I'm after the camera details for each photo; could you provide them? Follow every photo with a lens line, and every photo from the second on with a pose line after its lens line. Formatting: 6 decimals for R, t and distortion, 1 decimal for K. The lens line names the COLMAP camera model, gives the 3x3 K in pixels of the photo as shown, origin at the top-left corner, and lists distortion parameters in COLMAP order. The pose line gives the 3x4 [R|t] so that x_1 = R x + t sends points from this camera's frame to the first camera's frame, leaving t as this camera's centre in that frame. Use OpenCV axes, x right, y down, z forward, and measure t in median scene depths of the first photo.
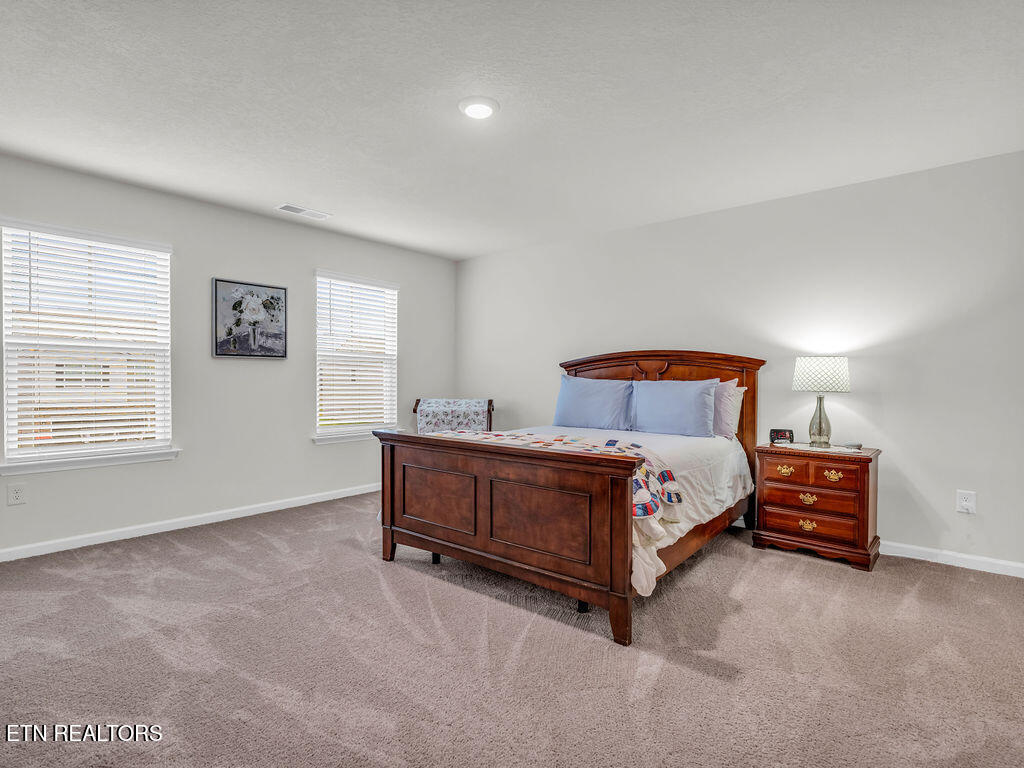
lens RADIAL K [[529.3, 0, 508.3], [0, 529.3, 384.6], [0, 0, 1]] dist [-0.005455, 0.001578]
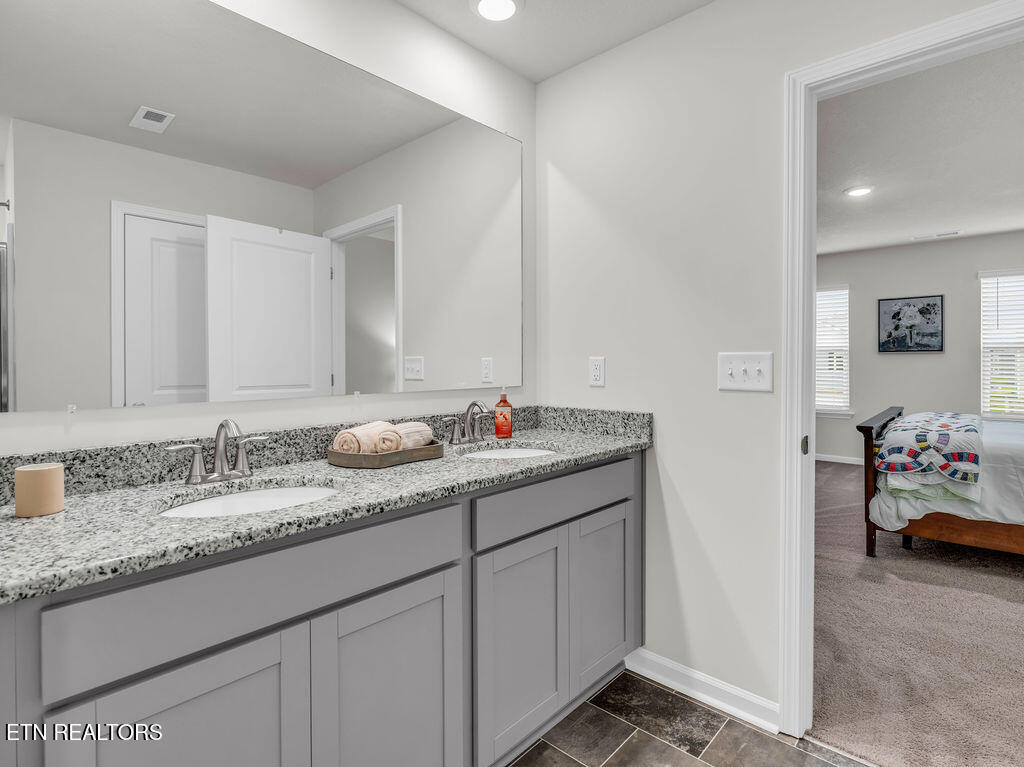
lens RADIAL K [[529.3, 0, 511.8], [0, 529.3, 365.1], [0, 0, 1]] dist [-0.005455, 0.001578]
pose [[-0.037110, 0.000466, -0.999311, 0.895712], [-0.009482, 0.999955, 0.000818, -0.010328], [0.999266, 0.009506, -0.037104, 0.040222]]
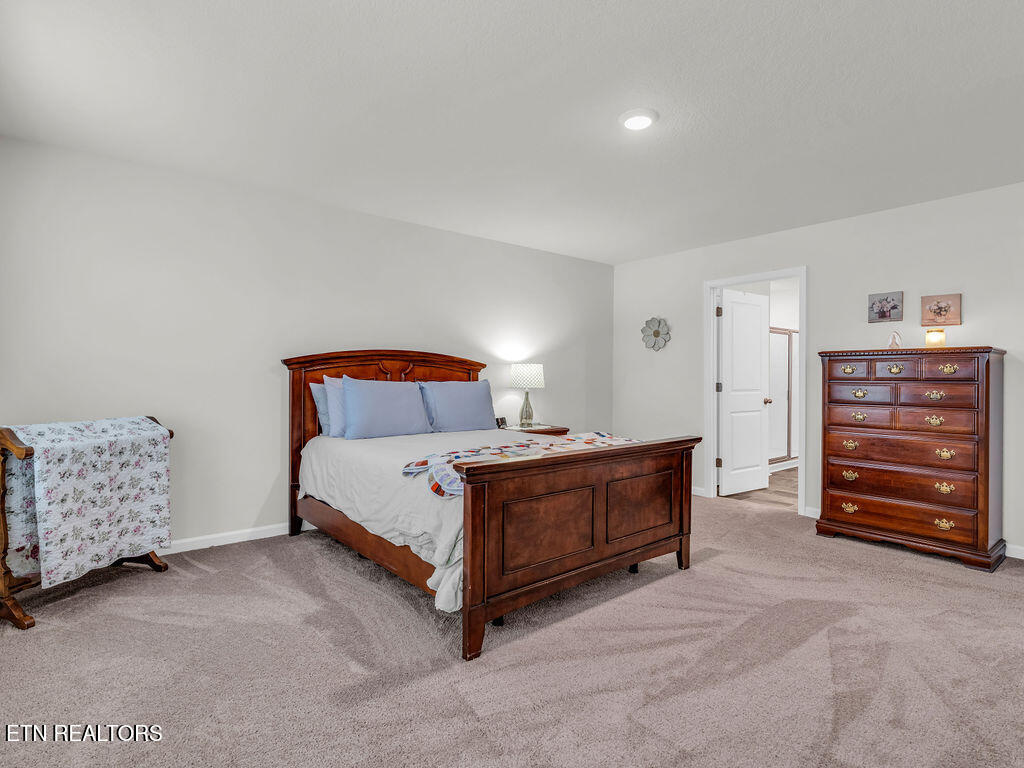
lens RADIAL K [[529.3, 0, 515.8], [0, 529.3, 377.6], [0, 0, 1]] dist [-0.005455, 0.001578]
pose [[0.173026, -0.004944, 0.984905, -0.670062], [0.005907, 0.999975, 0.003982, -0.017358], [-0.984900, 0.005129, 0.173051, 0.637474]]
